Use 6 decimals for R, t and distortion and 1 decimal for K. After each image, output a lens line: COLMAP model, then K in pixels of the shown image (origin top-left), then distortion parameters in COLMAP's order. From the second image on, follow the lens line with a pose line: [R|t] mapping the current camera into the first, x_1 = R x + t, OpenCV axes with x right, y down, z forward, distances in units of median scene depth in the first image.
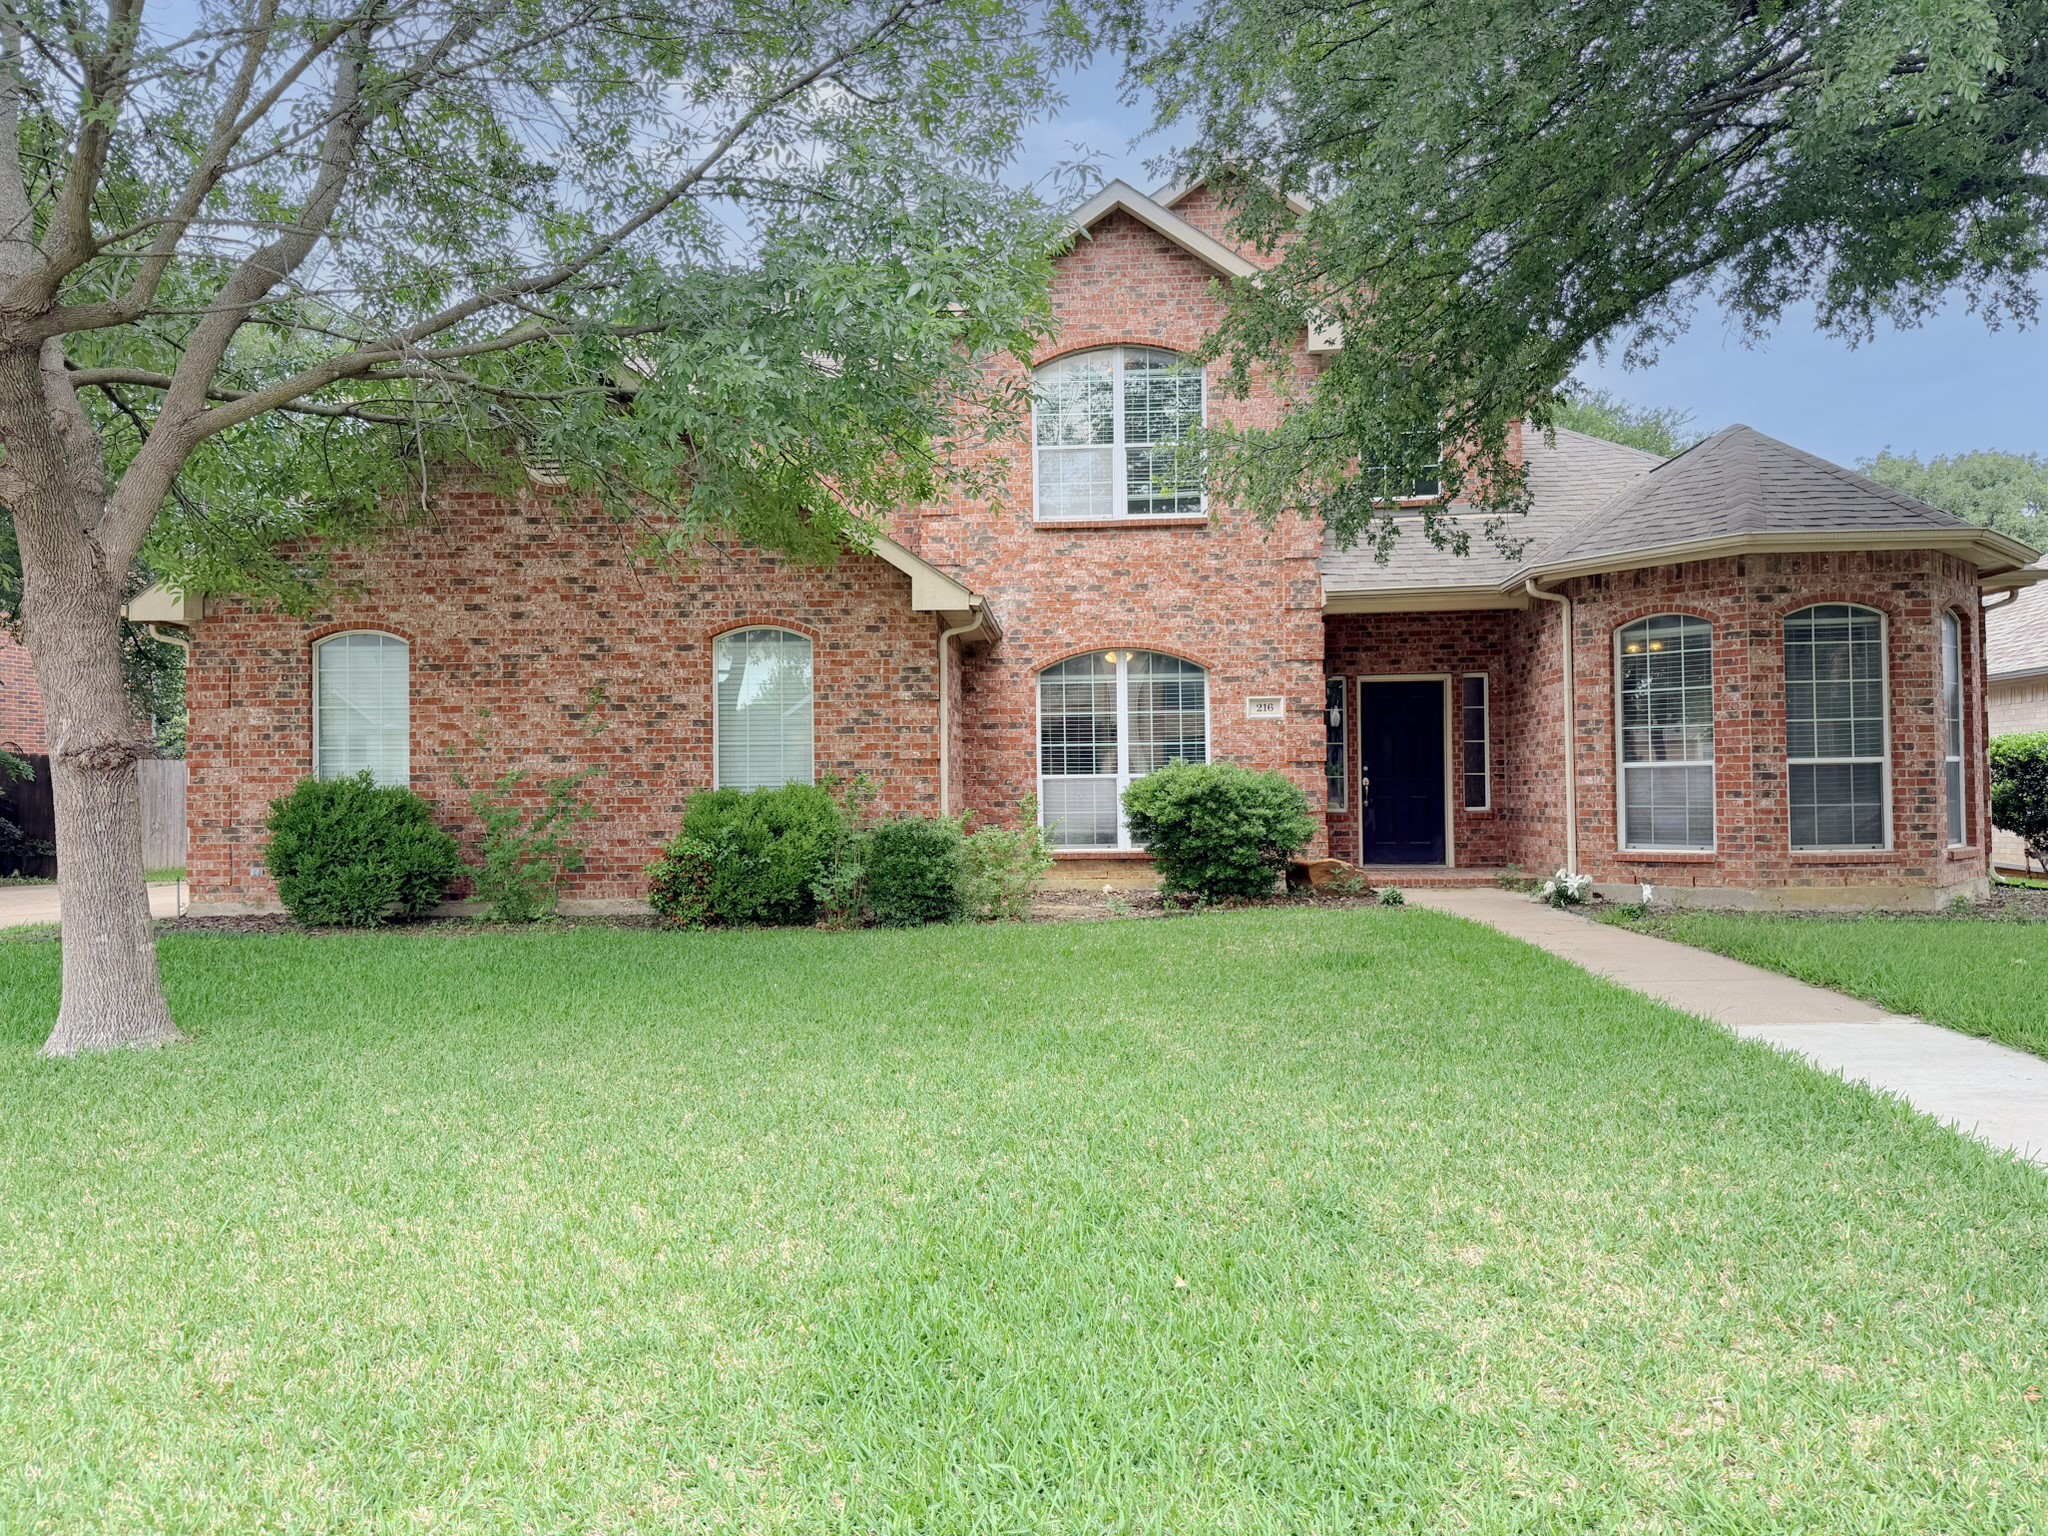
lens RADIAL K [[1423.0, 0, 1024.0], [0, 1423.0, 768.0], [0, 0, 1]] dist [0.169582, -0.304796]
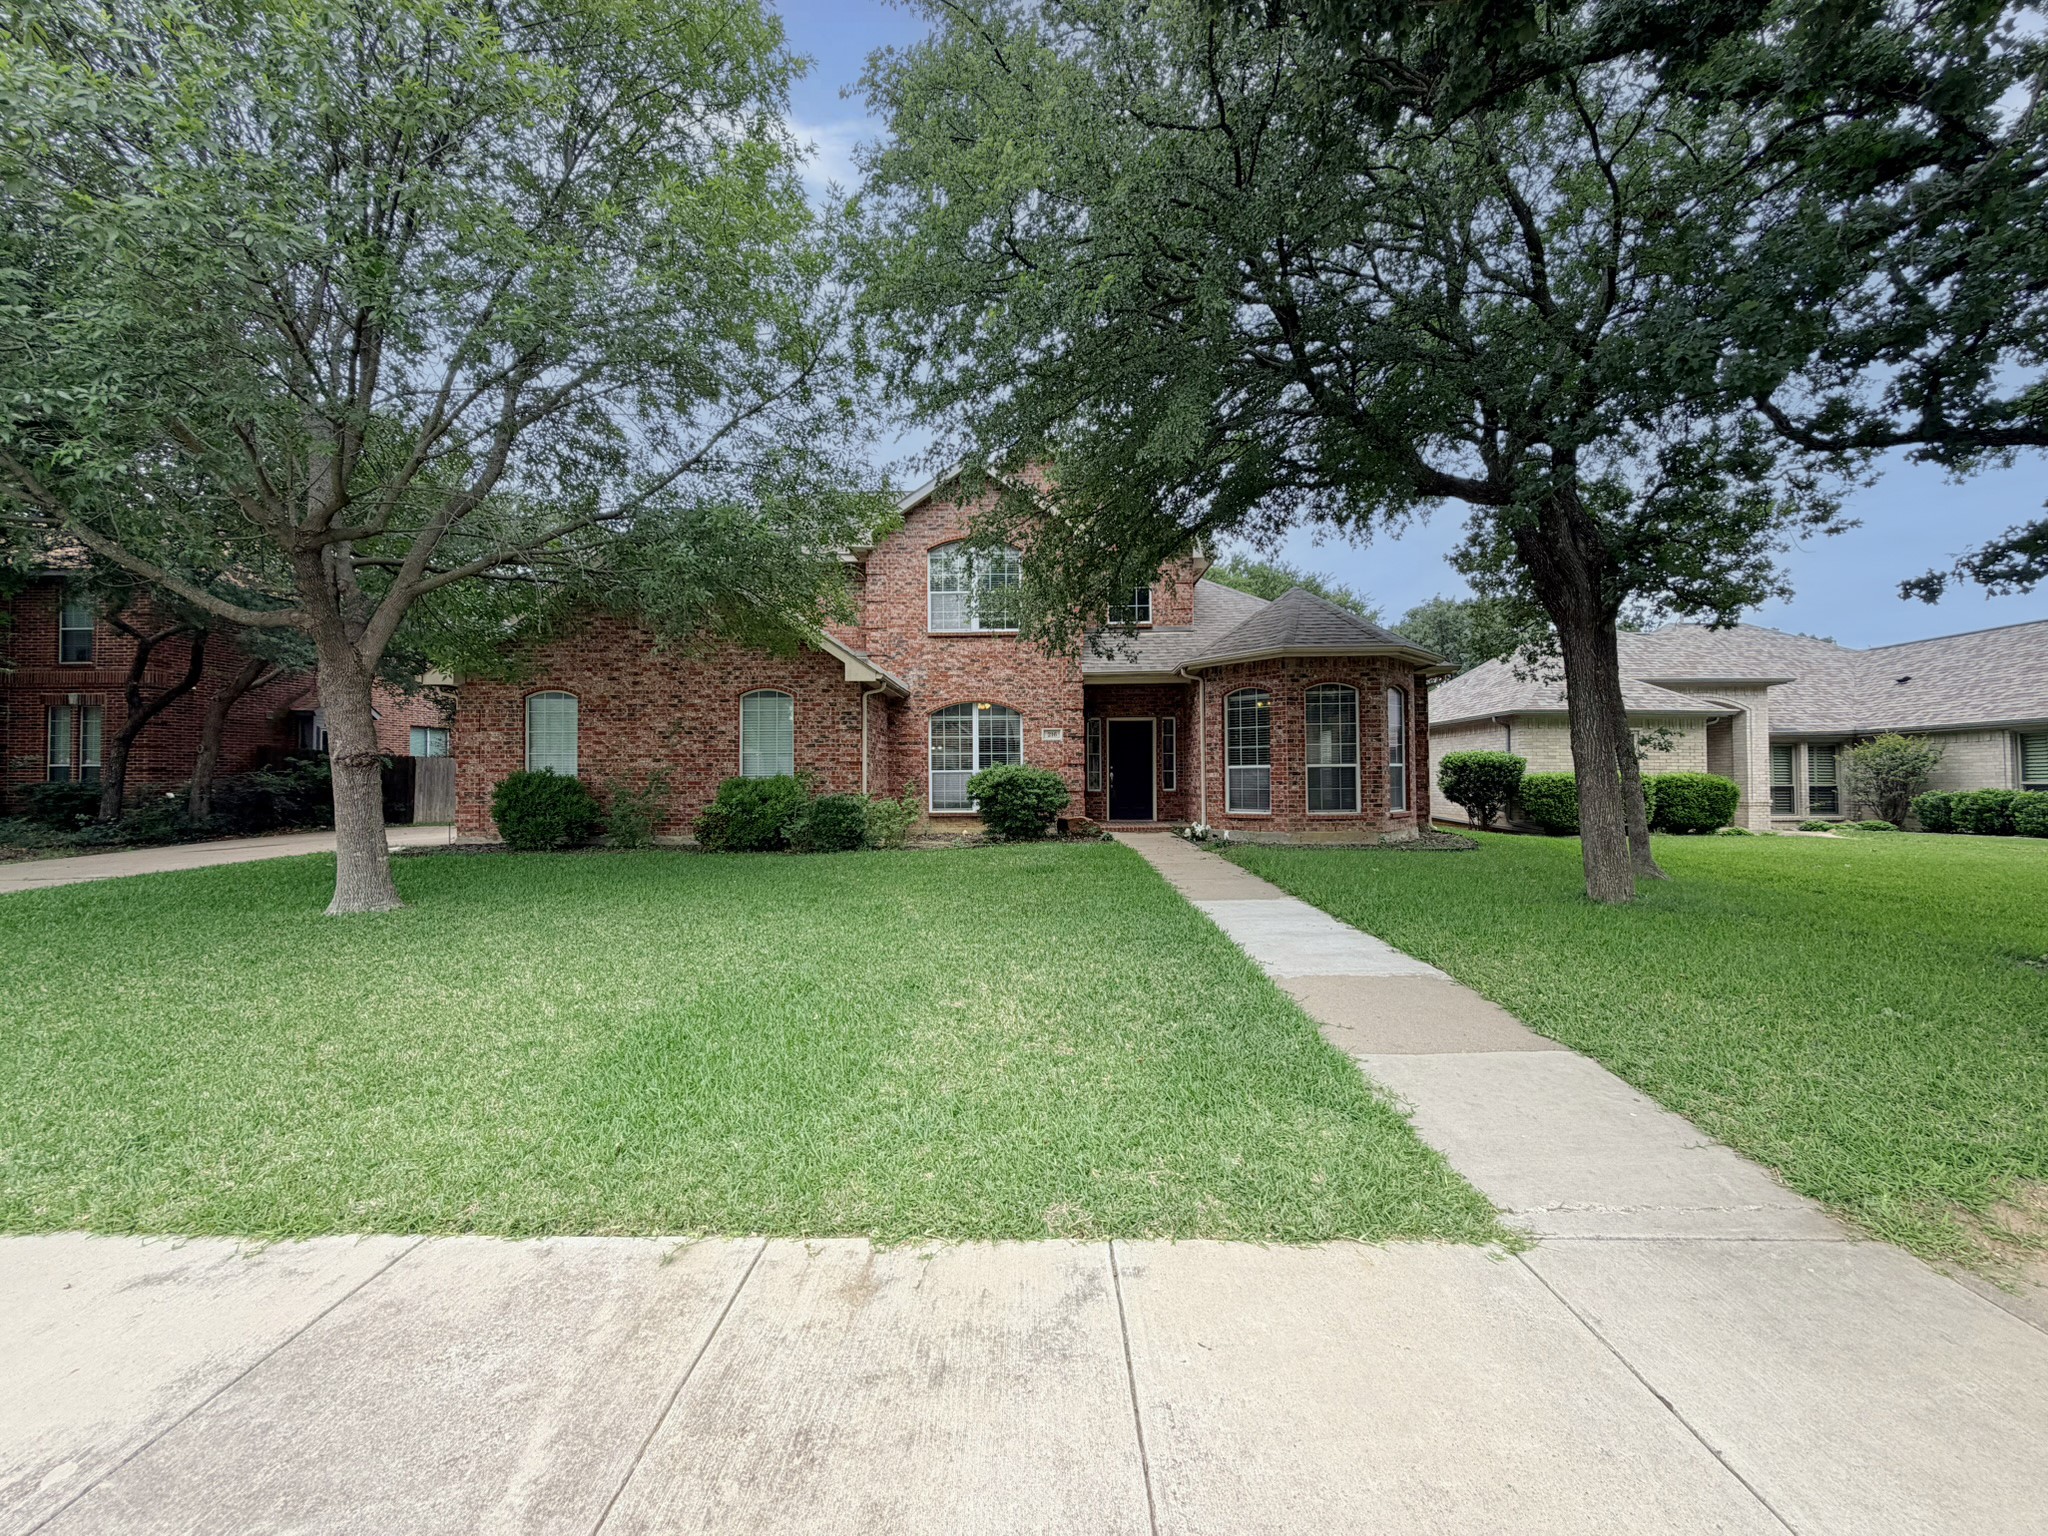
lens RADIAL K [[816.2, 0, 1019.5], [0, 816.2, 764.4], [0, 0, 1]] dist [0.001564, -0.000019]
pose [[0.999700, 0.006234, 0.023704, 0.114347], [-0.006238, 0.999981, 0.000083, -0.004073], [-0.023703, -0.000231, 0.999719, -0.058165]]
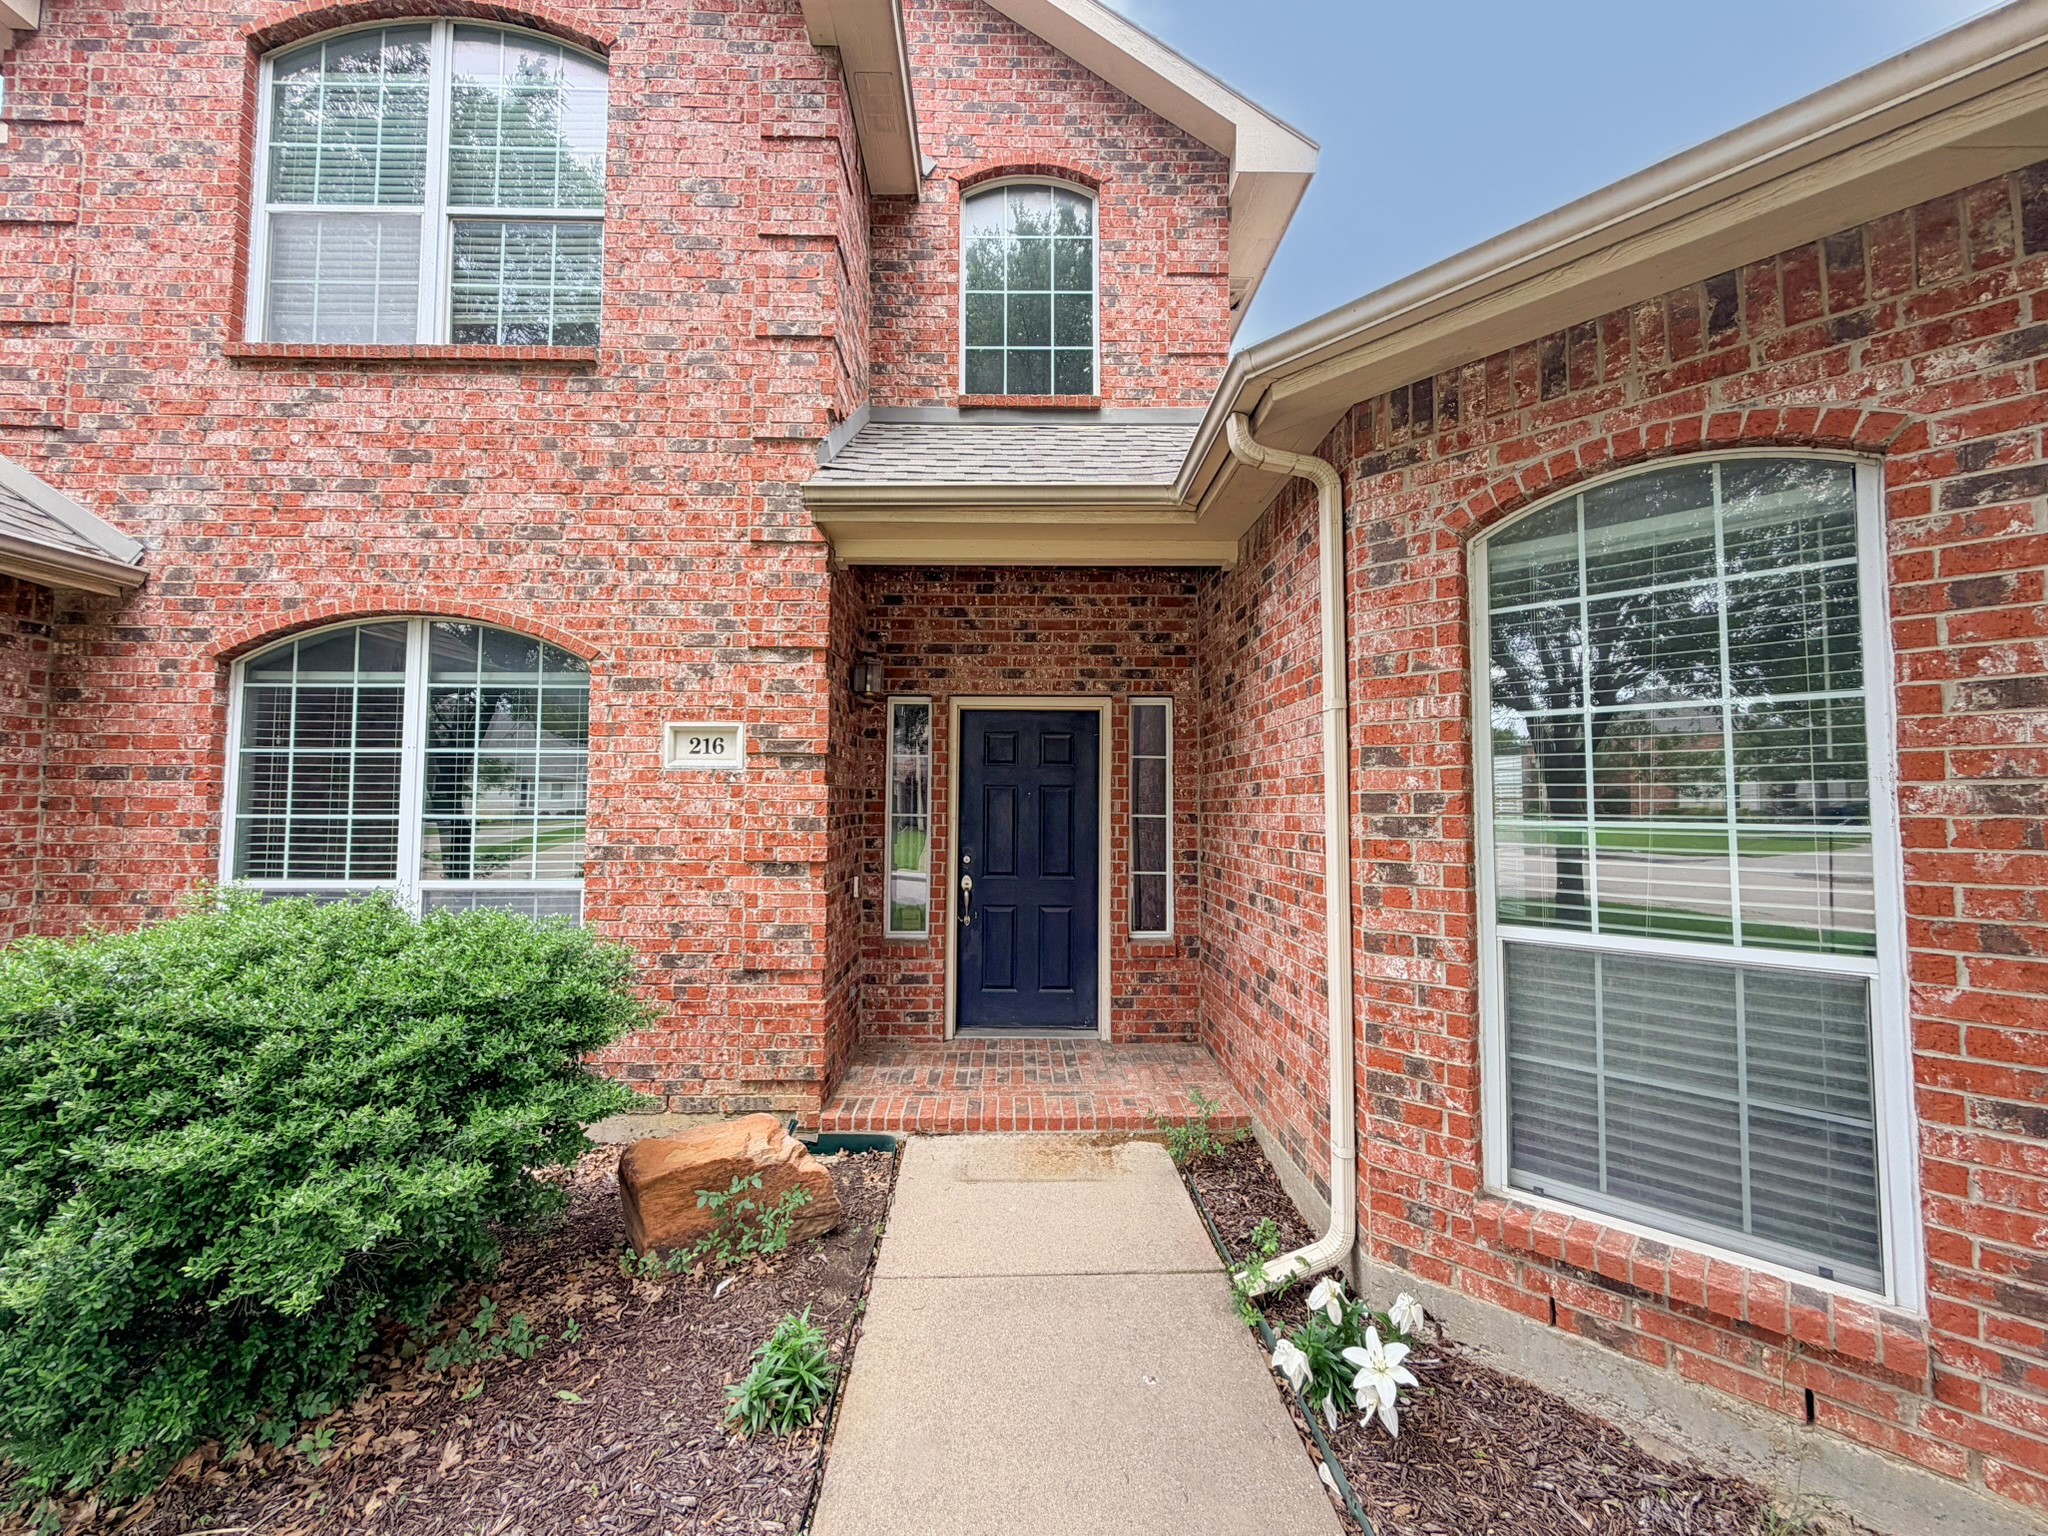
lens RADIAL K [[816.2, 0, 1019.5], [0, 816.2, 764.4], [0, 0, 1]] dist [0.001564, -0.000019]
pose [[0.997853, 0.019952, 0.062374, 0.287527], [-0.017837, 0.999253, -0.034289, -0.032357], [-0.063012, 0.033102, 0.997464, 0.812360]]
